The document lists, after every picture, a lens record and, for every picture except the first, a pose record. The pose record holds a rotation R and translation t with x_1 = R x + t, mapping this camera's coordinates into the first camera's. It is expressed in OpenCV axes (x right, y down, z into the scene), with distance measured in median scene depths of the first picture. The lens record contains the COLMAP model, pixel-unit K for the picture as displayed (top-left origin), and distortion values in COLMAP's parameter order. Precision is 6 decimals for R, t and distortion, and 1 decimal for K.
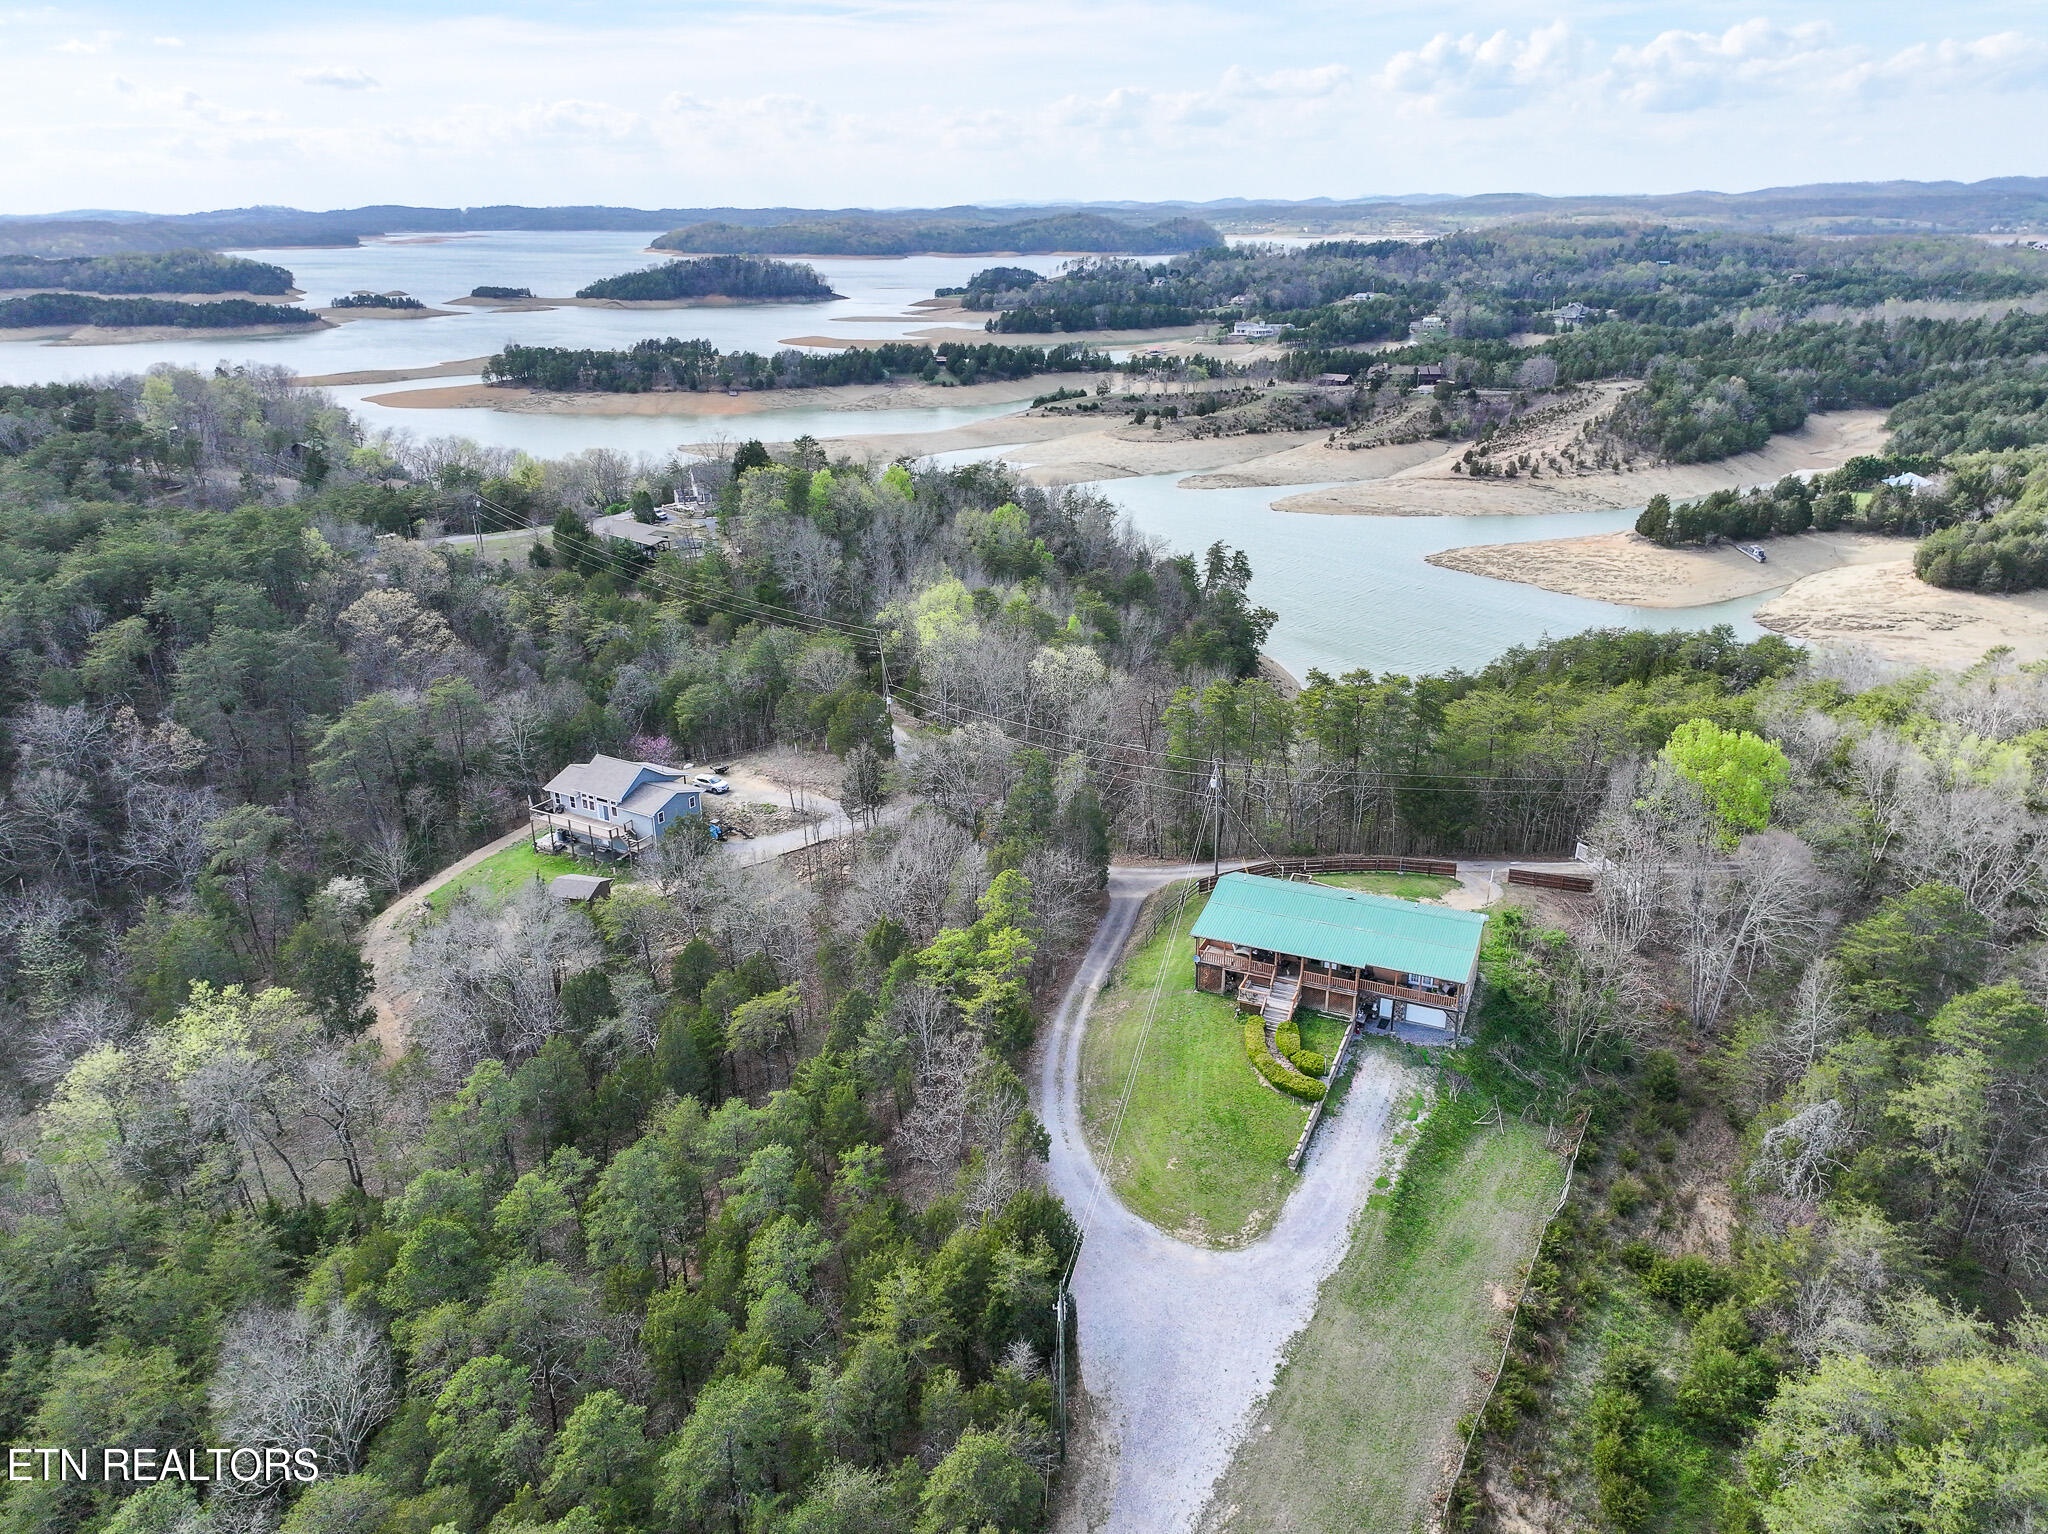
lens RADIAL K [[1440.4, 0, 1024.0], [0, 1440.4, 767.0], [0, 0, 1]] dist [-0.002256, 0.024254]
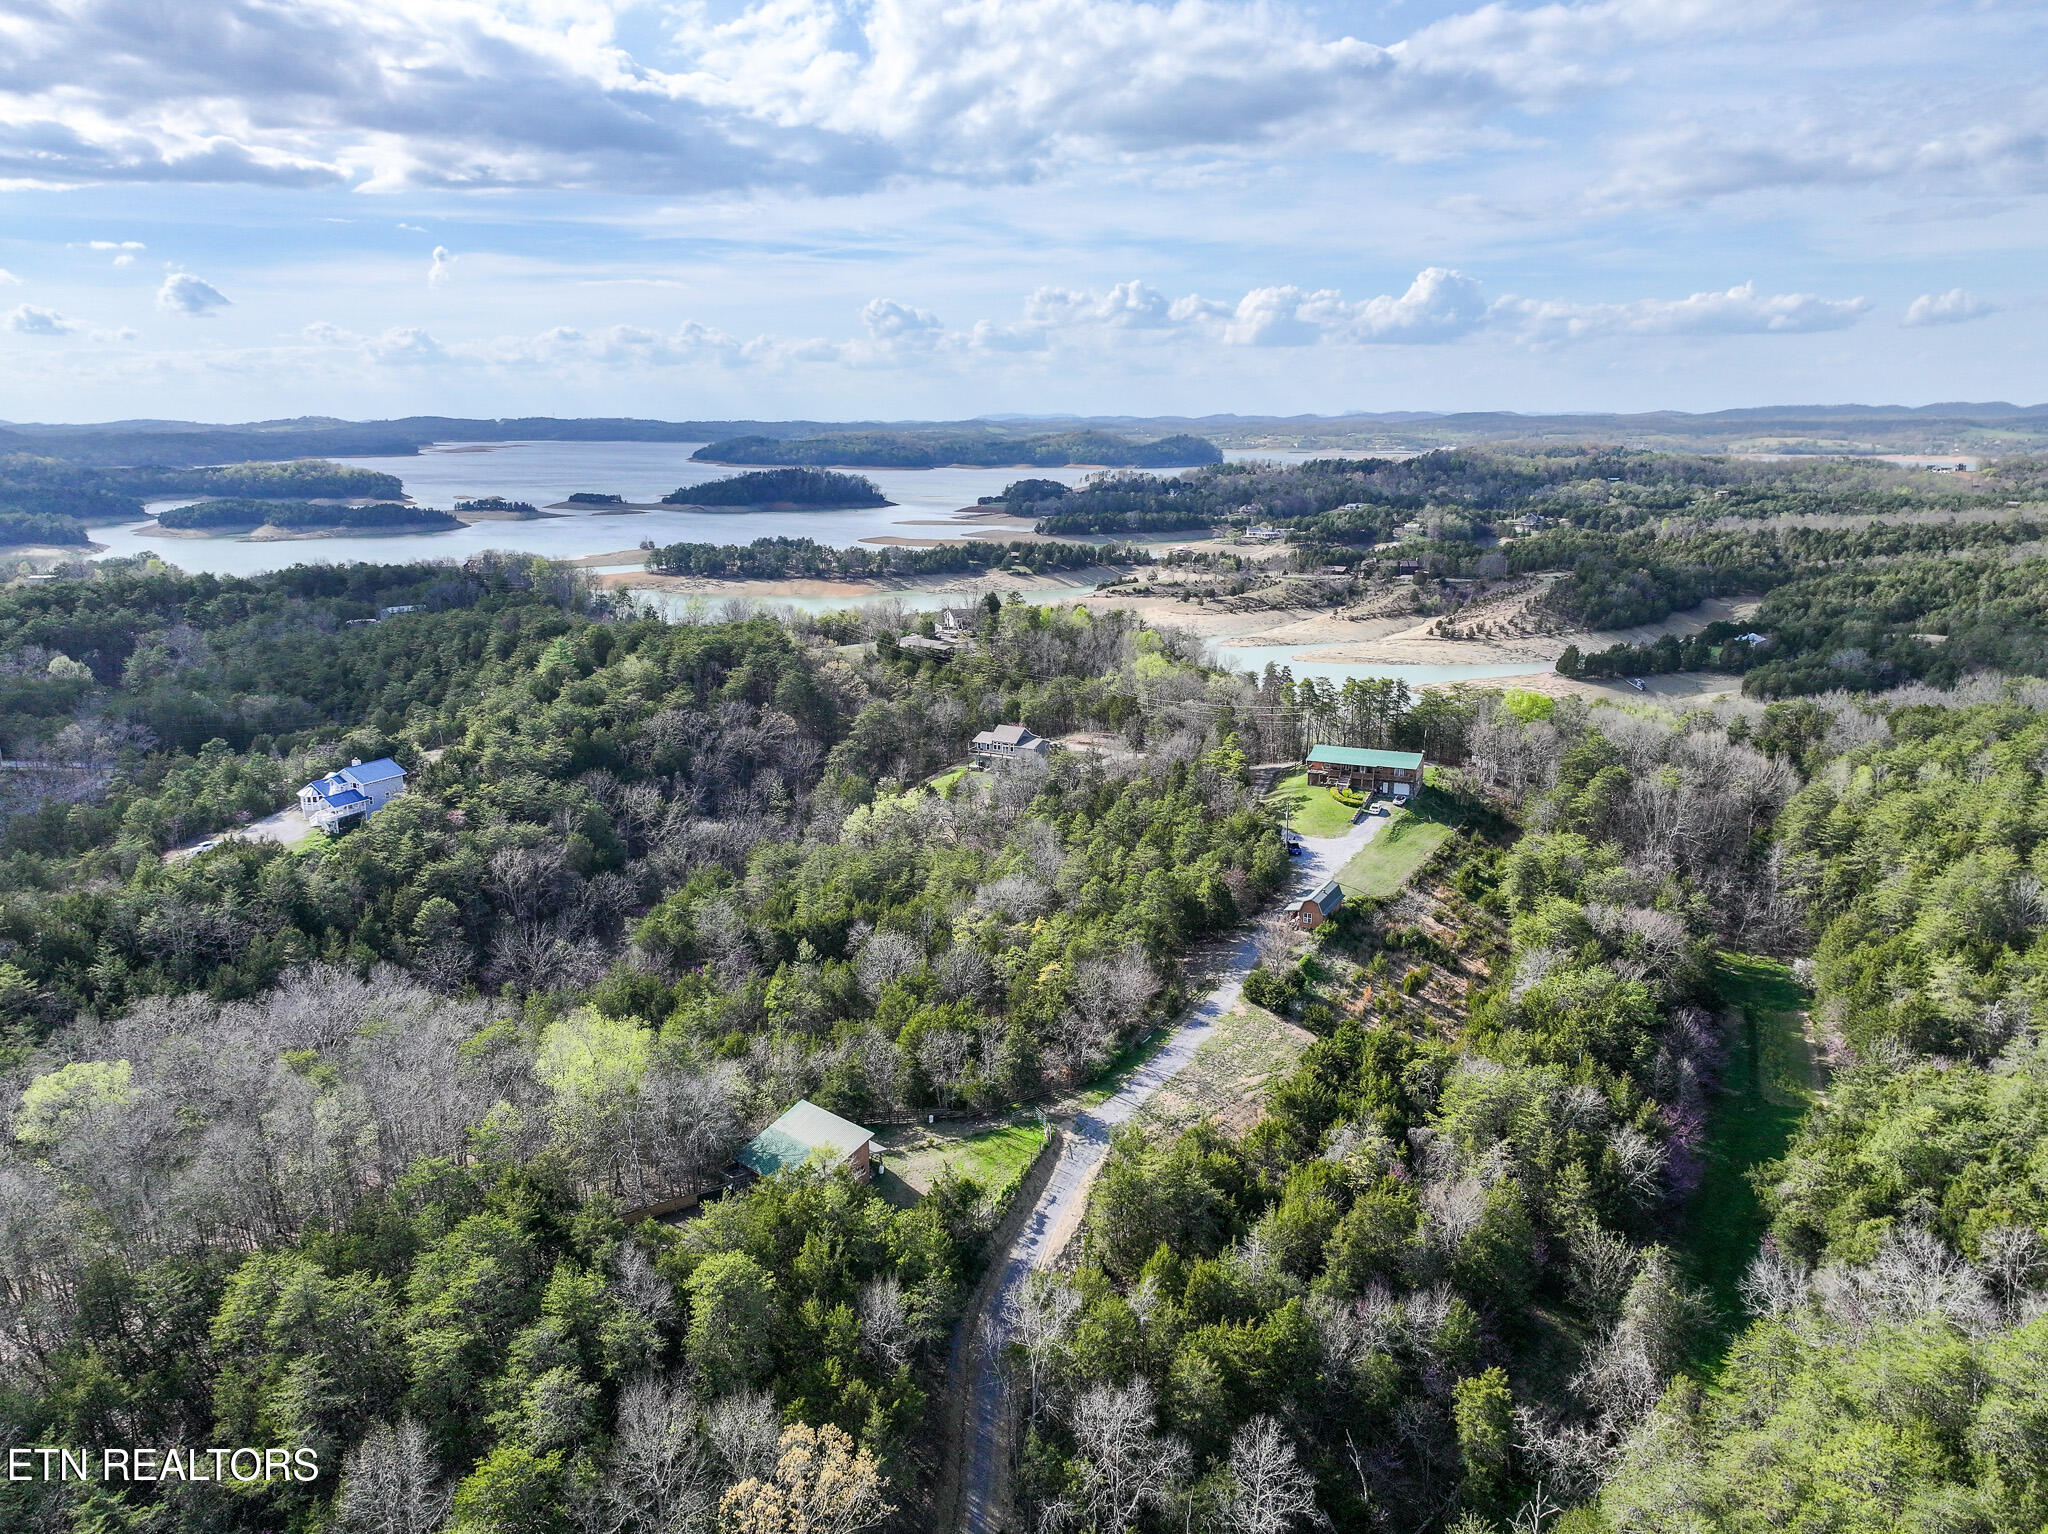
lens RADIAL K [[1446.3, 0, 1024.0], [0, 1446.3, 767.0], [0, 0, 1]] dist [0.005888, 0.007466]
pose [[0.999981, 0.005274, 0.003100, -0.061482], [-0.004808, 0.990863, -0.134785, 0.075769], [-0.003783, 0.134767, 0.990870, -0.238701]]
